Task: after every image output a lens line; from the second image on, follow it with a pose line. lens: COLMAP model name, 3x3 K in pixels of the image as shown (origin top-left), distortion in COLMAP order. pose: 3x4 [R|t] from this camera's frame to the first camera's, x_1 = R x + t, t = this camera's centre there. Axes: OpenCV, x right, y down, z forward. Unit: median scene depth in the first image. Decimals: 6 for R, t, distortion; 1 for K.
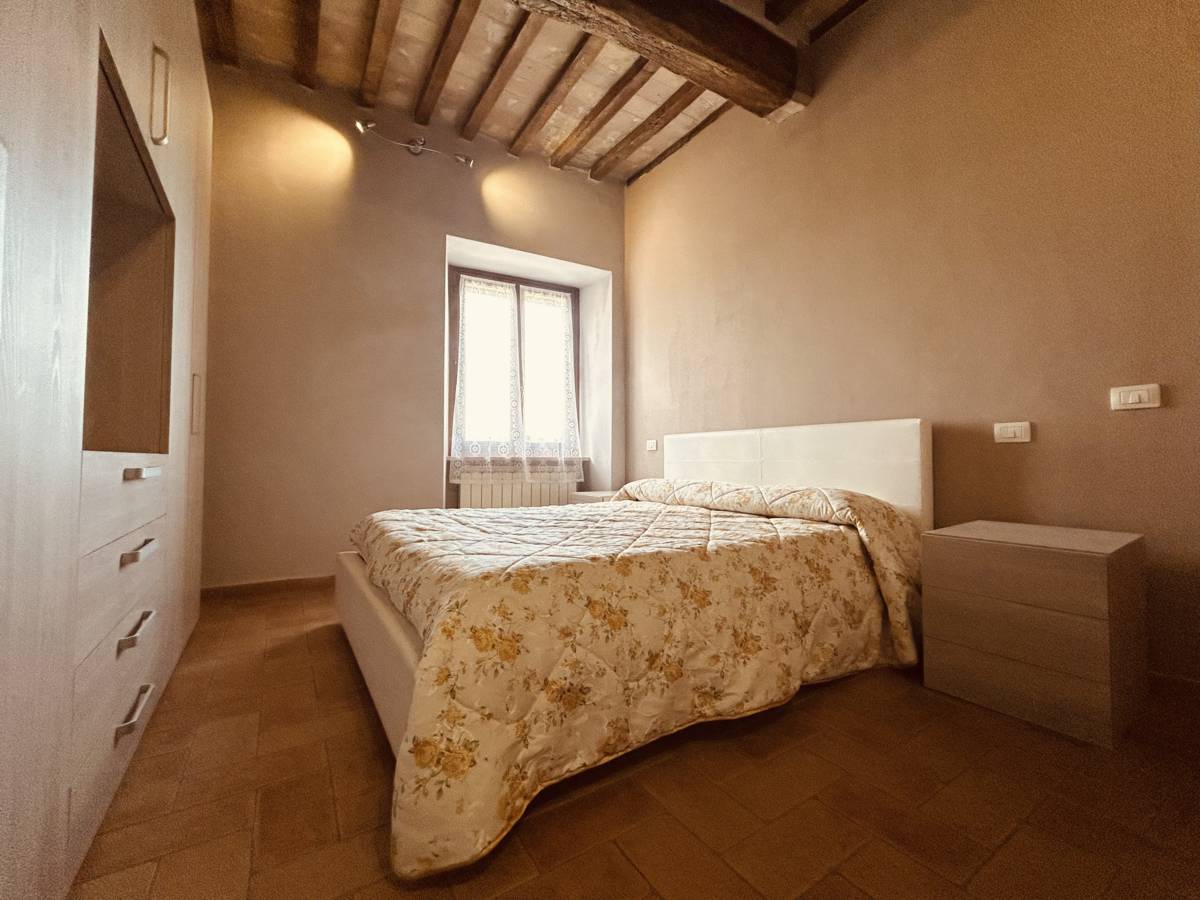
lens RADIAL K [[502.4, 0, 599.9], [0, 502.4, 445.3], [0, 0, 1]] dist [0.000130, 0.000176]
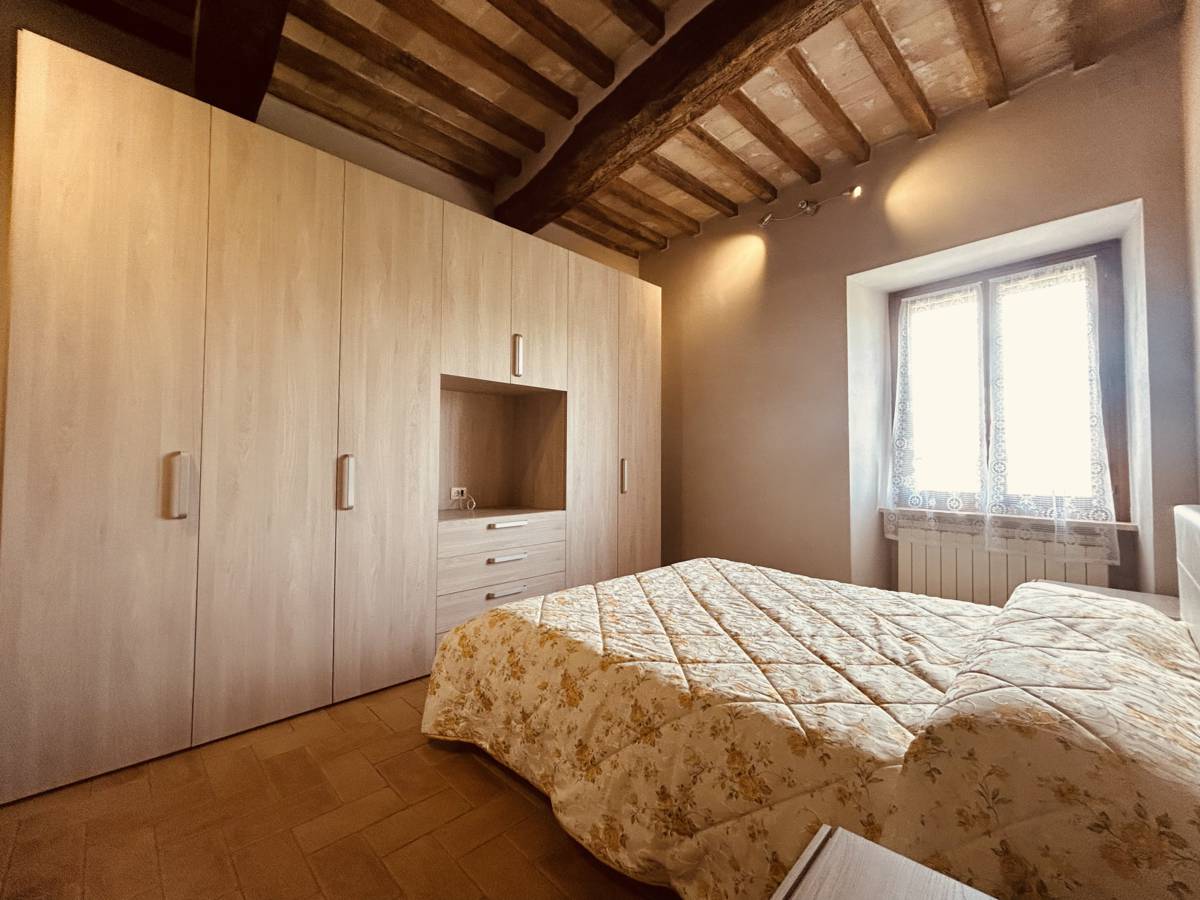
lens RADIAL K [[502.4, 0, 599.9], [0, 502.4, 445.3], [0, 0, 1]] dist [0.000130, 0.000176]
pose [[0.197723, -0.035185, -0.979626, 0.559137], [0.028023, 0.999150, -0.030231, -0.088278], [0.979857, -0.021474, 0.198541, 0.367170]]
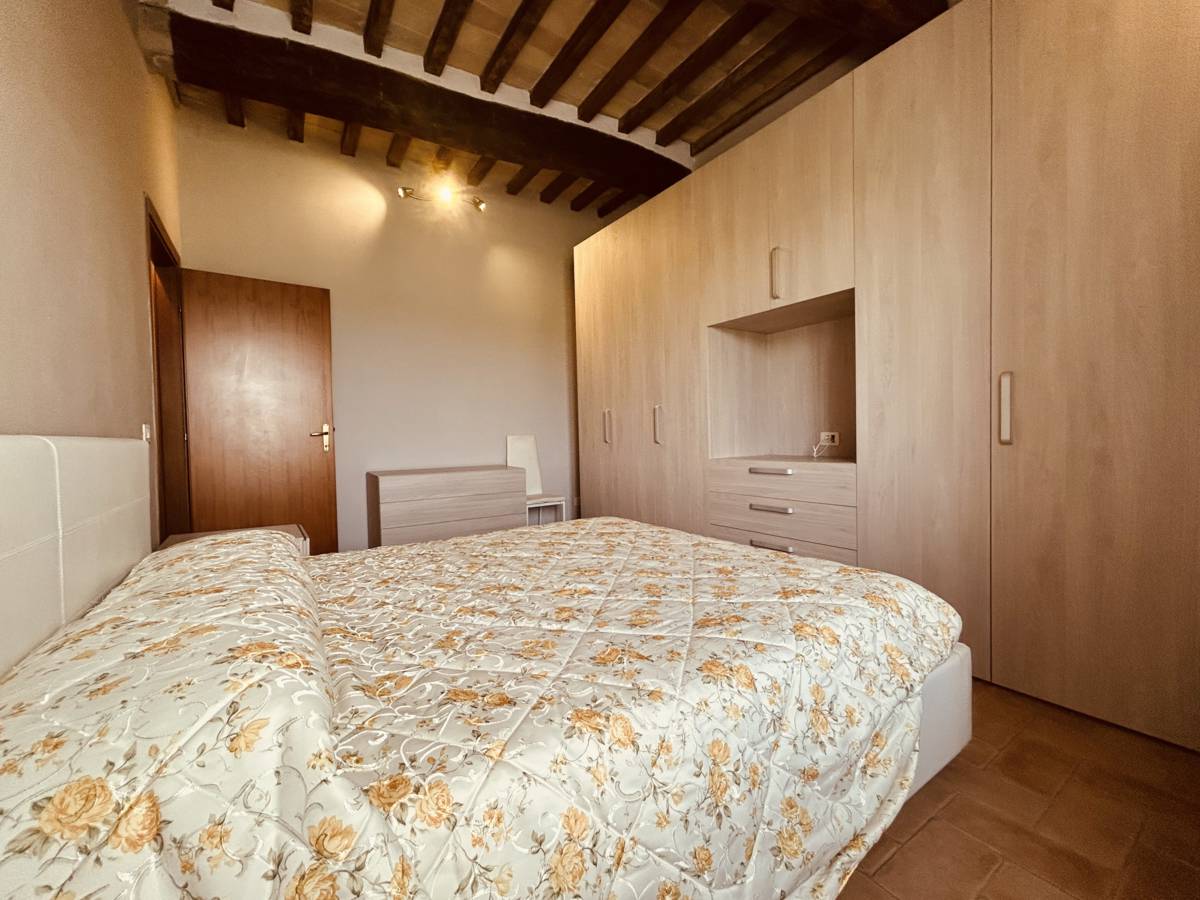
lens RADIAL K [[502.4, 0, 599.9], [0, 502.4, 445.3], [0, 0, 1]] dist [0.000130, 0.000176]
pose [[-0.999767, 0.020309, -0.007304, -0.096042], [0.020397, 0.999718, -0.012187, -0.014002], [0.007054, -0.012334, -0.999899, 1.192177]]
